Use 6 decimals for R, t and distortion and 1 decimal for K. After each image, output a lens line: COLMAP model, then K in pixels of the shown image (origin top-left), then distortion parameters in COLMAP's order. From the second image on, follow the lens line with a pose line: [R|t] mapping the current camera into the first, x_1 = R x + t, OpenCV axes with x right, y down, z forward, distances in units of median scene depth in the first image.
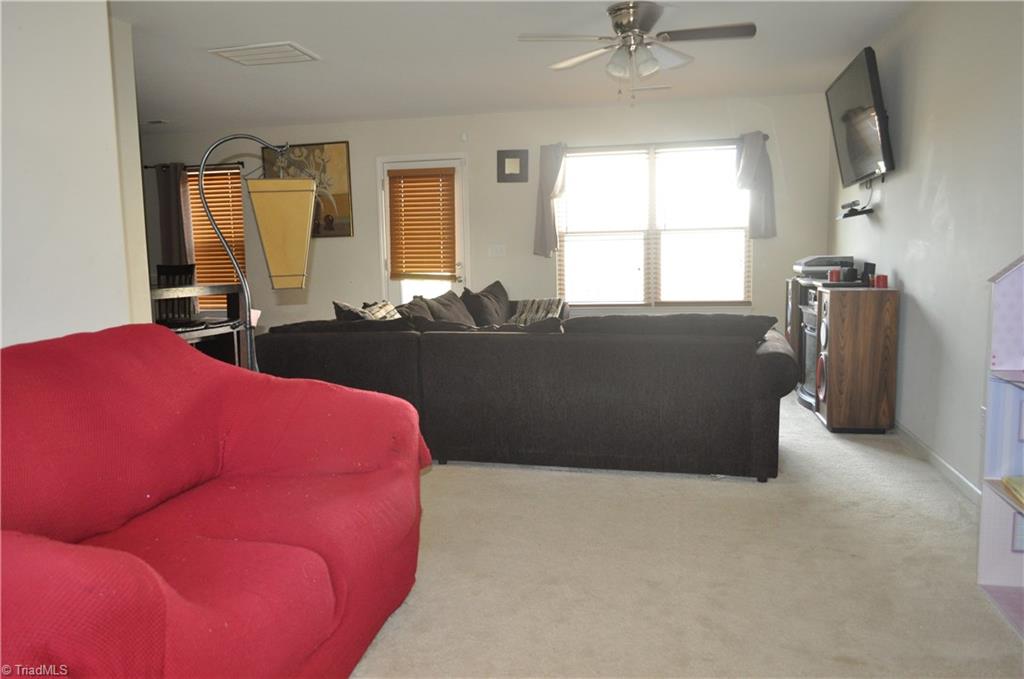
lens RADIAL K [[794.3, 0, 509.0], [0, 794.3, 345.2], [0, 0, 1]] dist [-0.007500, -0.003828]
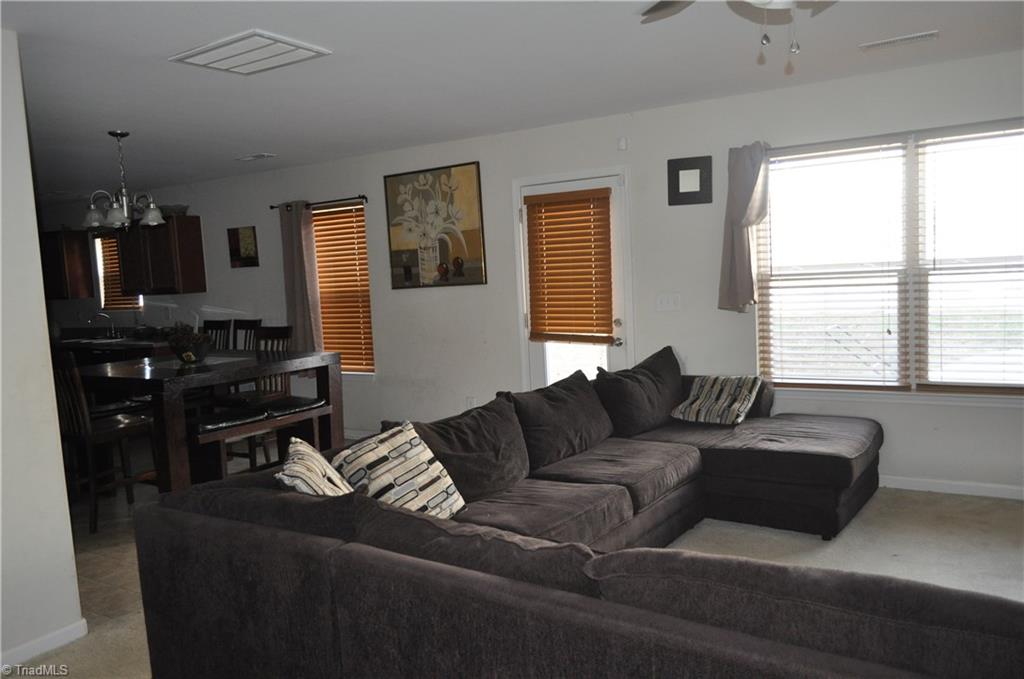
lens RADIAL K [[794.3, 0, 509.0], [0, 794.3, 345.2], [0, 0, 1]] dist [-0.007500, -0.003828]
pose [[0.941458, 0.004573, -0.337099, 0.087903], [-0.007009, 0.999957, -0.006010, -0.075666], [0.337057, 0.008021, 0.941450, 0.291199]]
